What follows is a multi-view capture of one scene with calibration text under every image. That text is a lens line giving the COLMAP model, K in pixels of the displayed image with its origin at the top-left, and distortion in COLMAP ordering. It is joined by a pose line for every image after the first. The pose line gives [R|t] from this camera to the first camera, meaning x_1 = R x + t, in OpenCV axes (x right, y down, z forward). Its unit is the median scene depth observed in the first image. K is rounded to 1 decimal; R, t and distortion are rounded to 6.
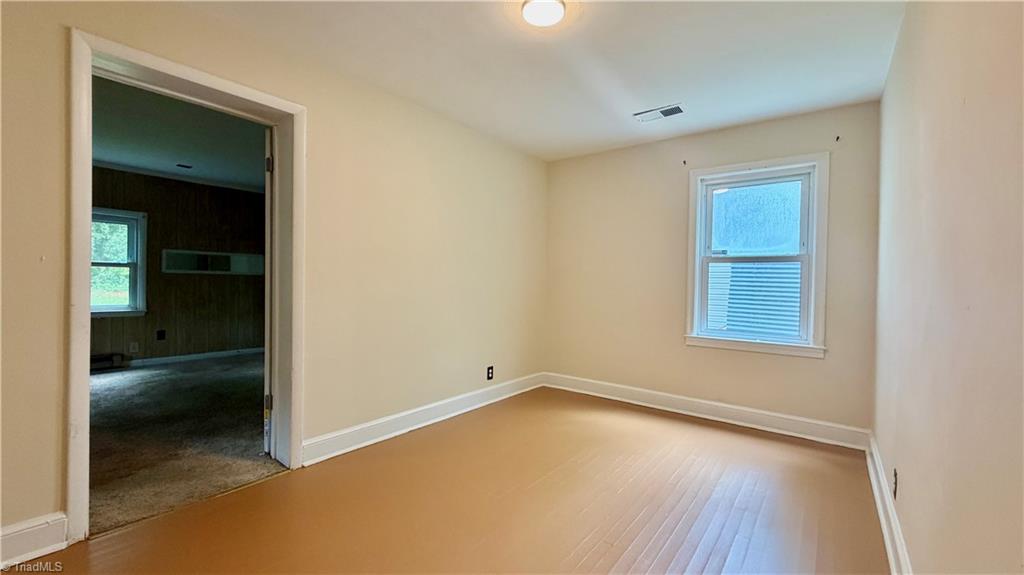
lens RADIAL K [[409.6, 0, 512.7], [0, 409.6, 285.7], [0, 0, 1]] dist [0.000825, 0.000459]
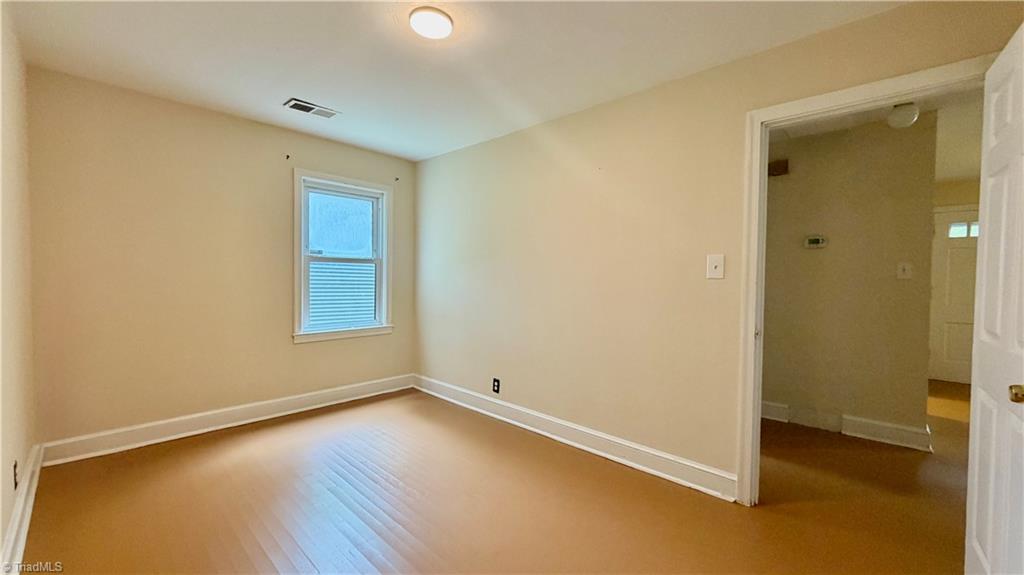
lens RADIAL K [[409.6, 0, 514.6], [0, 409.6, 288.8], [0, 0, 1]] dist [0.000825, 0.000459]
pose [[0.103952, -0.042727, 0.993664, -0.537606], [0.008856, 0.999077, 0.042033, -0.027308], [-0.994543, 0.004431, 0.104235, 0.390617]]
